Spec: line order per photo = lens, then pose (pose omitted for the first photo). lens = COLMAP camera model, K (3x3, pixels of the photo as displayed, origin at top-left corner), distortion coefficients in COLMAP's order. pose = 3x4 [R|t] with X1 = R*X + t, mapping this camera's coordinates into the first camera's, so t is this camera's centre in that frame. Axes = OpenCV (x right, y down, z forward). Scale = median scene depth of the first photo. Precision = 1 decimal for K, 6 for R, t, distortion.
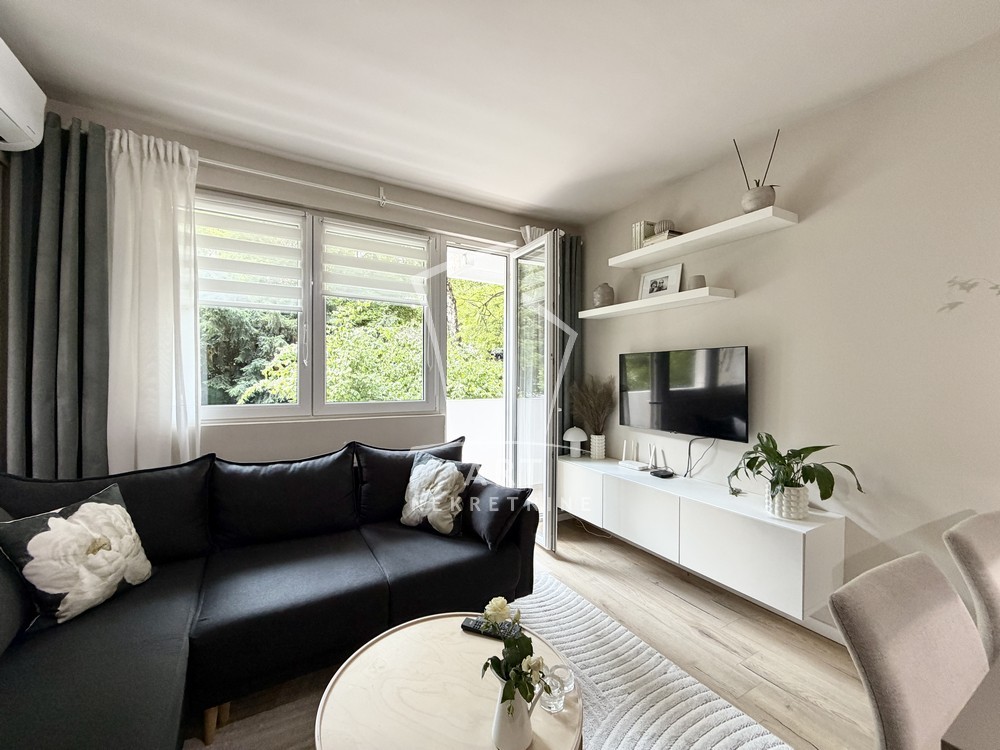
lens RADIAL K [[396.5, 0, 493.8], [0, 396.5, 375.6], [0, 0, 1]] dist [0.000945, 0.000350]
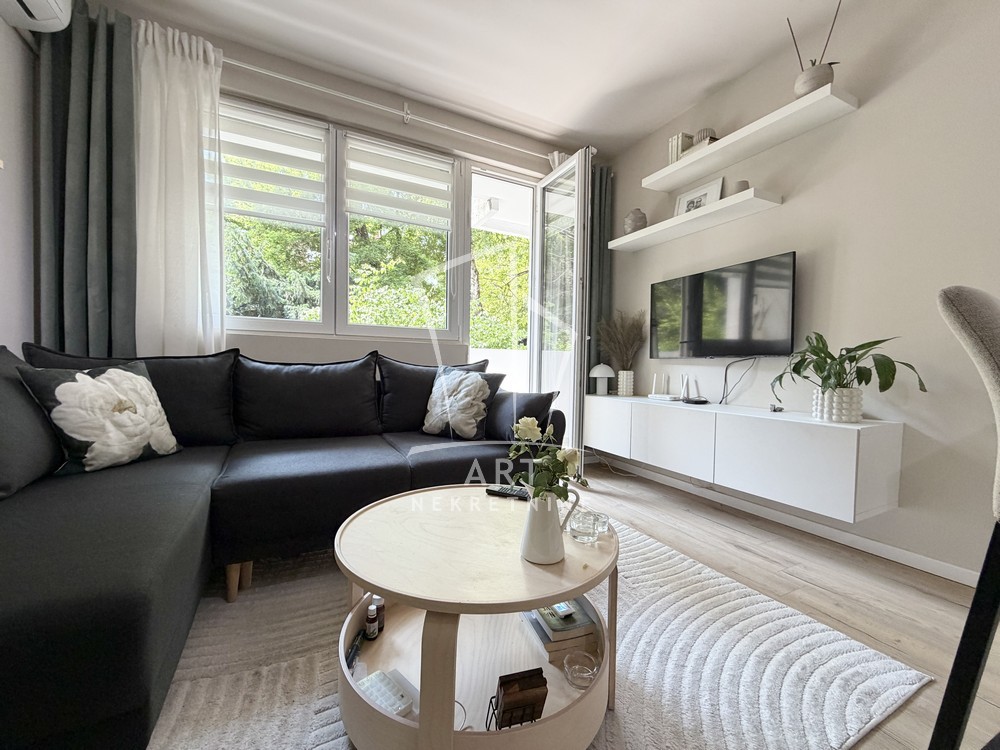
lens RADIAL K [[396.5, 0, 494.1], [0, 396.5, 374.6], [0, 0, 1]] dist [0.000945, 0.000350]
pose [[0.998571, 0.013038, -0.051826, -0.010549], [-0.011906, 0.999685, 0.022080, 0.209132], [0.052097, -0.021431, 0.998412, 0.034979]]
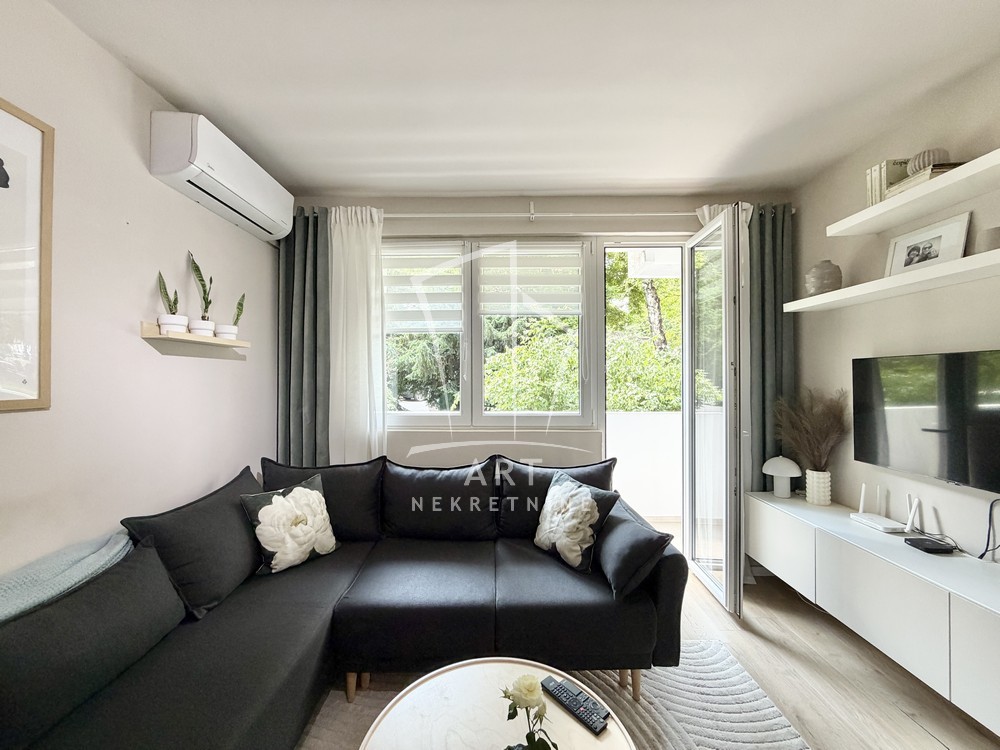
lens RADIAL K [[396.5, 0, 497.5], [0, 396.5, 376.2], [0, 0, 1]] dist [0.000945, 0.000350]
pose [[0.863444, -0.010419, -0.504336, 0.183152], [0.007264, 0.999940, -0.008220, -0.031642], [0.504392, 0.003434, 0.863468, 0.113792]]
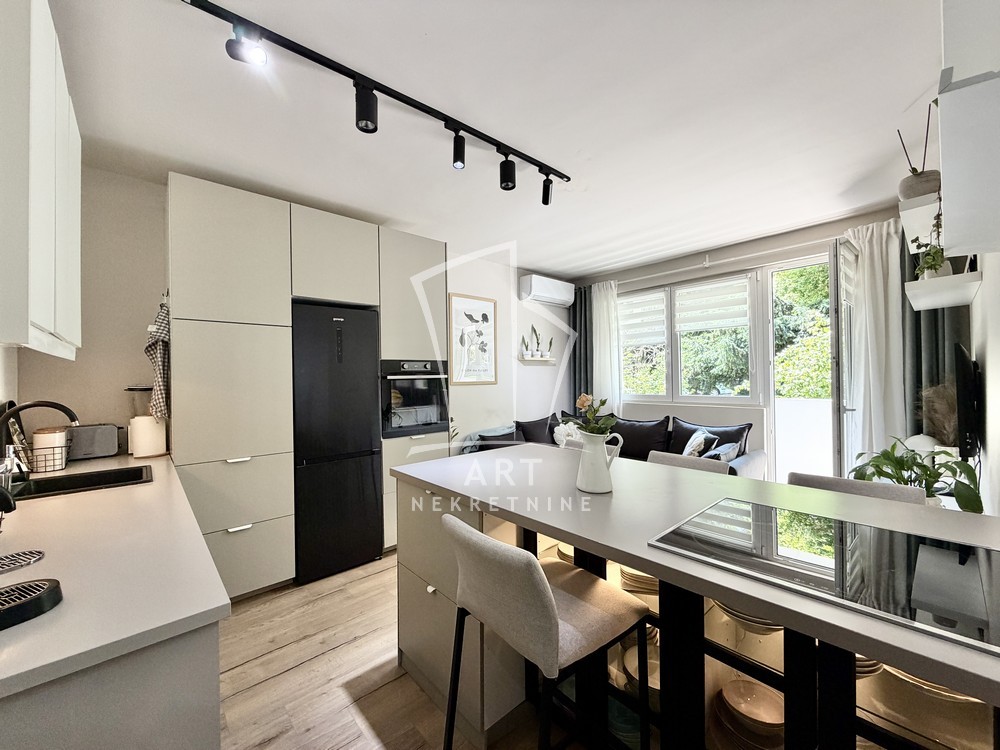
lens RADIAL K [[396.5, 0, 493.2], [0, 396.5, 375.1], [0, 0, 1]] dist [0.000945, 0.000350]
pose [[0.199257, -0.014744, -0.979836, 1.309450], [0.019003, 0.999757, -0.011179, -0.015180], [0.979763, -0.016392, 0.199489, -0.141333]]
